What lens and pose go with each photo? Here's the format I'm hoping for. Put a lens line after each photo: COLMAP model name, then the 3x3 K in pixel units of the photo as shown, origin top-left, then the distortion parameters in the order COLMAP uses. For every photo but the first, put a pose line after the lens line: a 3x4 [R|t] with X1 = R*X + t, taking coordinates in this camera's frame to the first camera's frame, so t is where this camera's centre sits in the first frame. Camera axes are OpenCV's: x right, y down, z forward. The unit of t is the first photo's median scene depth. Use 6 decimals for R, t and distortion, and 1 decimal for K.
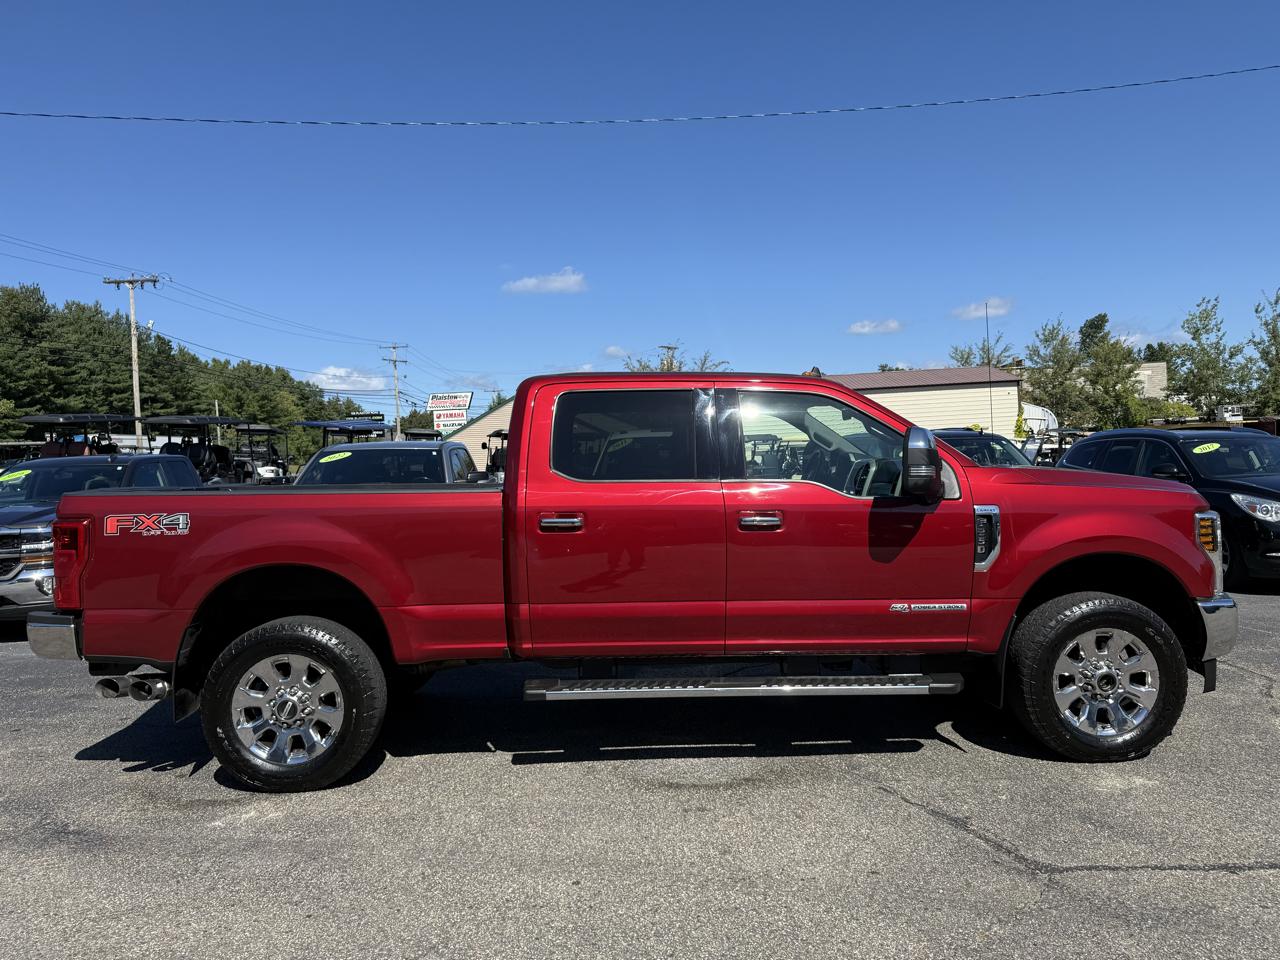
lens RADIAL K [[901.3, 0, 643.5], [0, 901.3, 480.9], [0, 0, 1]] dist [0.040197, -0.045524]
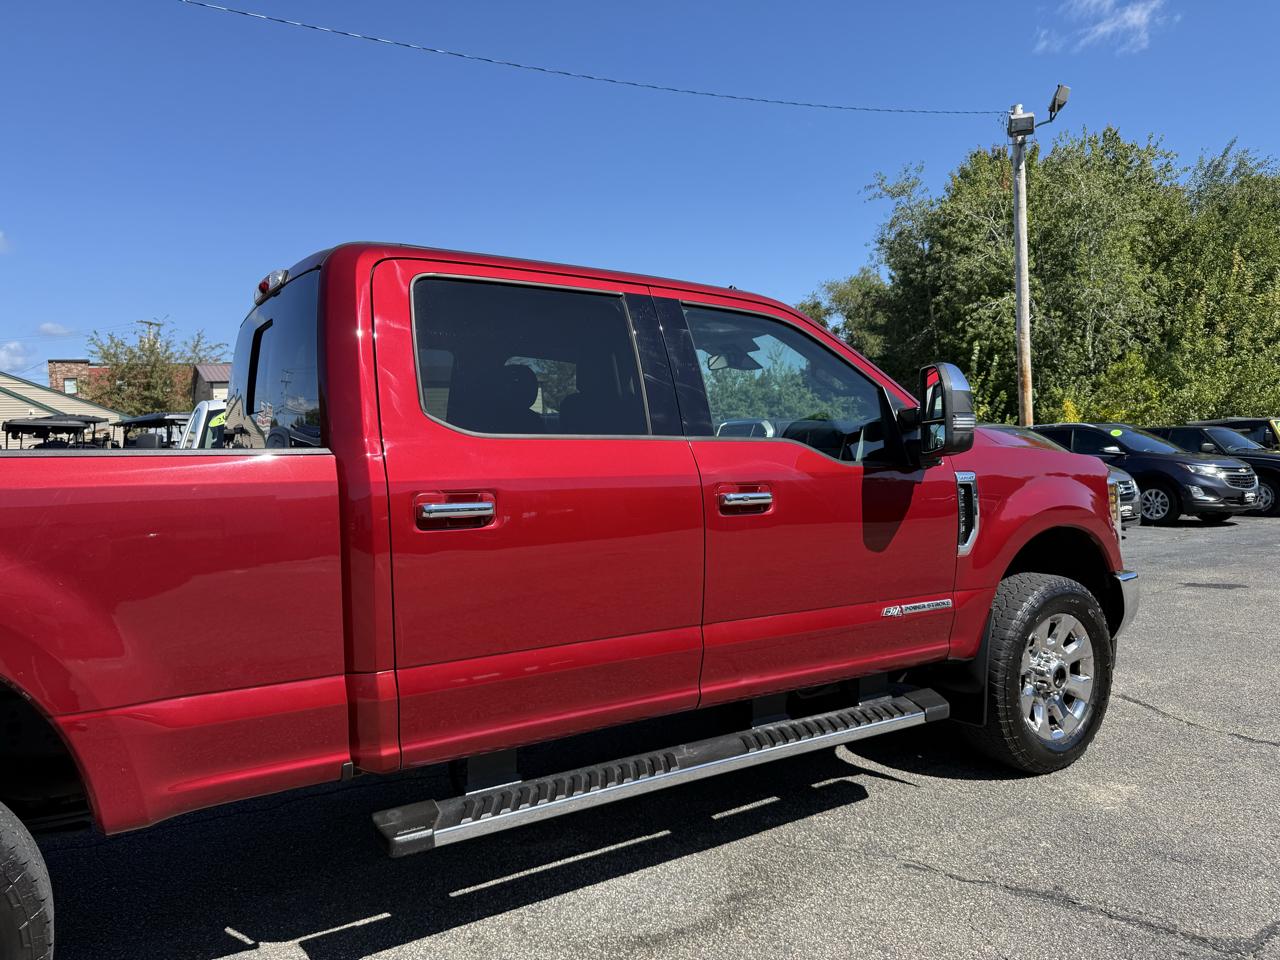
lens RADIAL K [[901.3, 0, 642.2], [0, 901.3, 474.7], [0, 0, 1]] dist [0.040197, -0.045524]
pose [[0.854778, -0.009228, 0.518912, -0.245675], [0.012735, 0.999914, -0.003197, 0.025134], [-0.518838, 0.009341, 0.854822, 0.422594]]
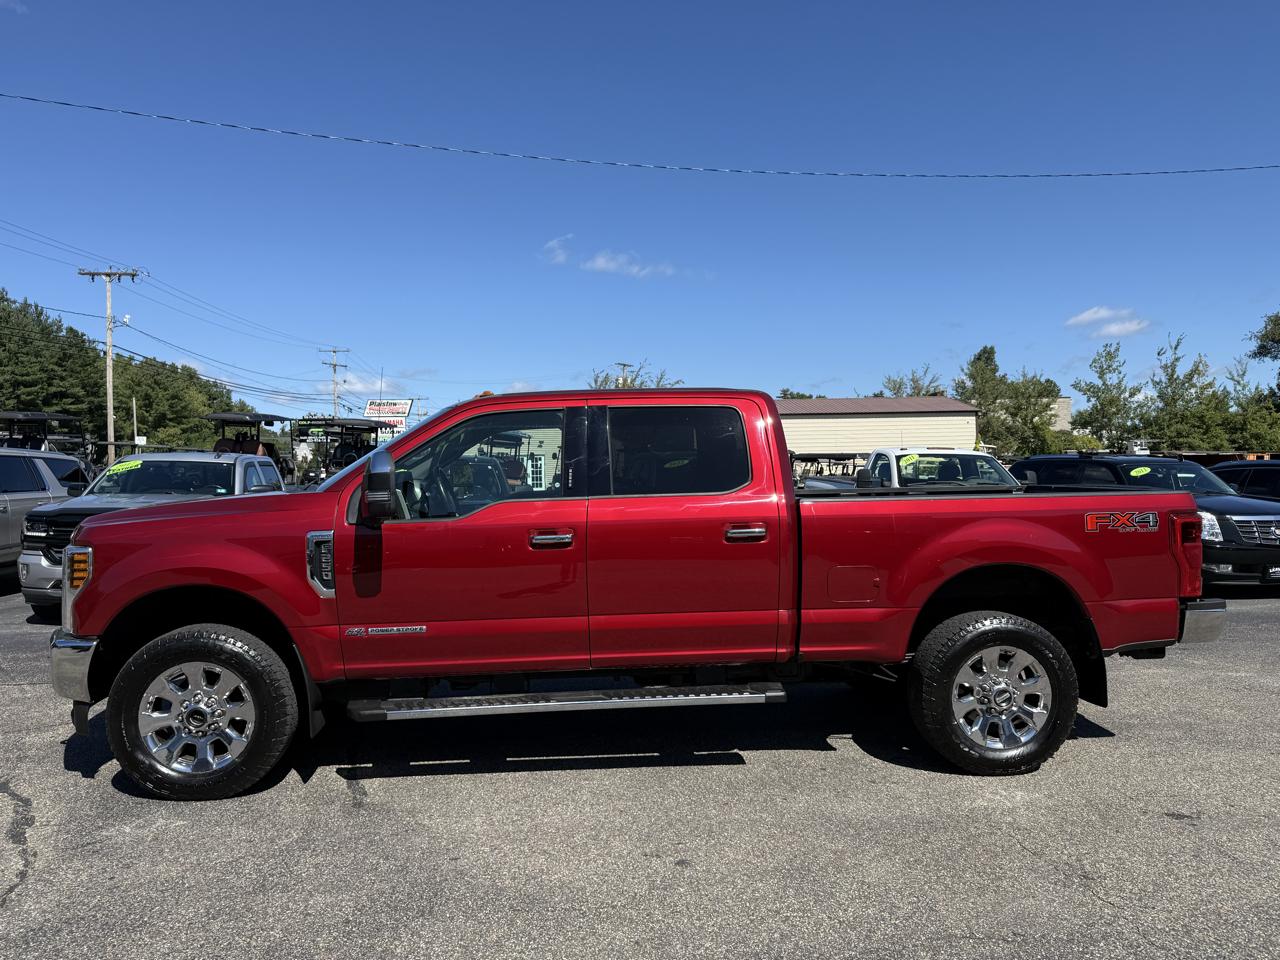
lens RADIAL K [[901.3, 0, 631.3], [0, 901.3, 471.3], [0, 0, 1]] dist [0.040197, -0.045524]
pose [[0.993148, 0.030592, 0.112786, -1.103422], [-0.027485, 0.999202, -0.028994, 0.049210], [-0.113583, 0.025695, 0.993196, -0.269047]]
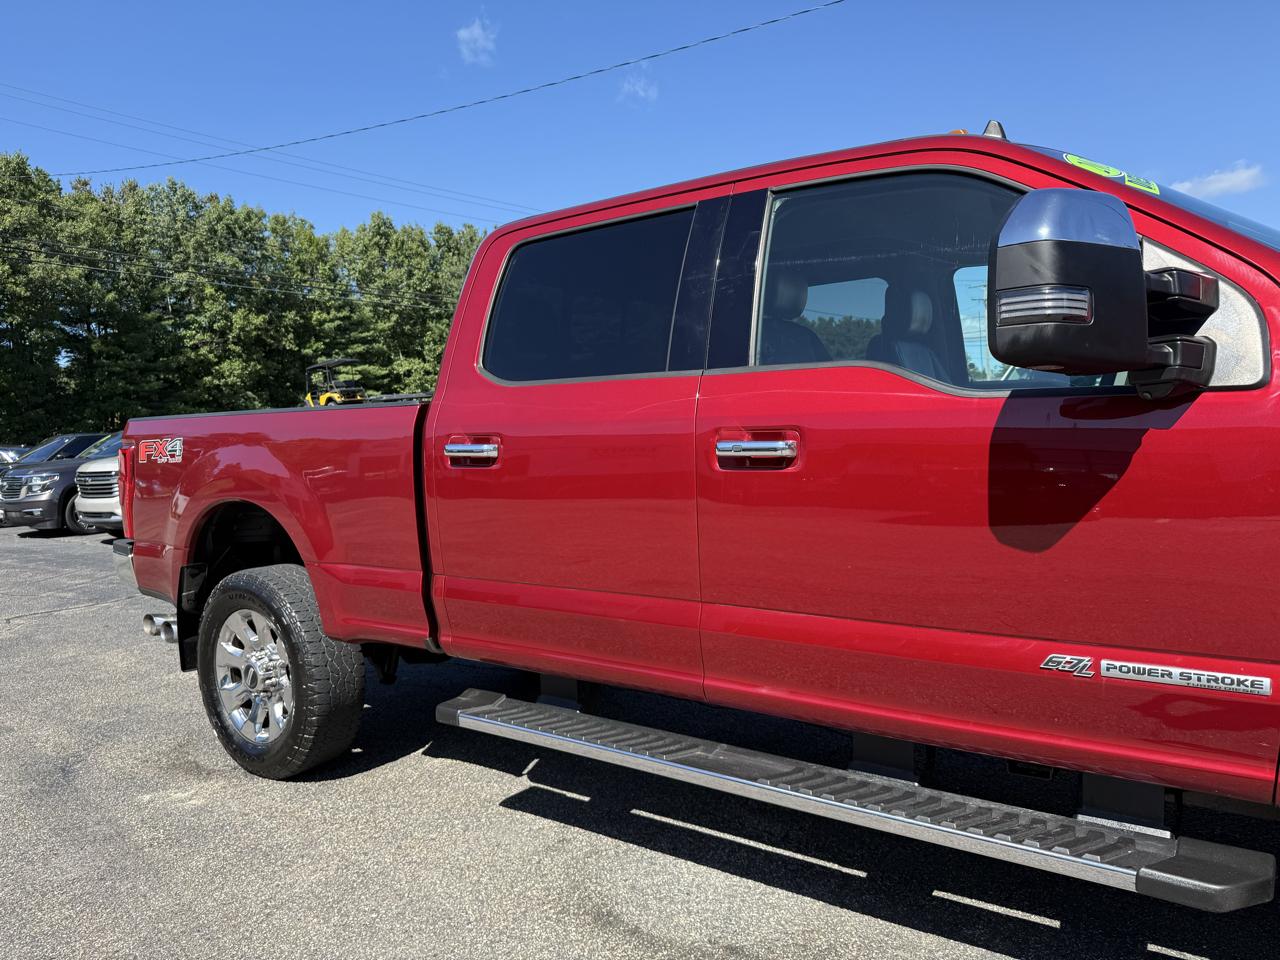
lens RADIAL K [[901.3, 0, 635.7], [0, 901.3, 481.6], [0, 0, 1]] dist [0.040197, -0.045524]
pose [[0.790087, 0.023216, -0.612555, 0.337487], [0.010940, 0.998589, 0.051958, 0.032524], [0.612897, -0.047752, 0.788718, 0.507885]]
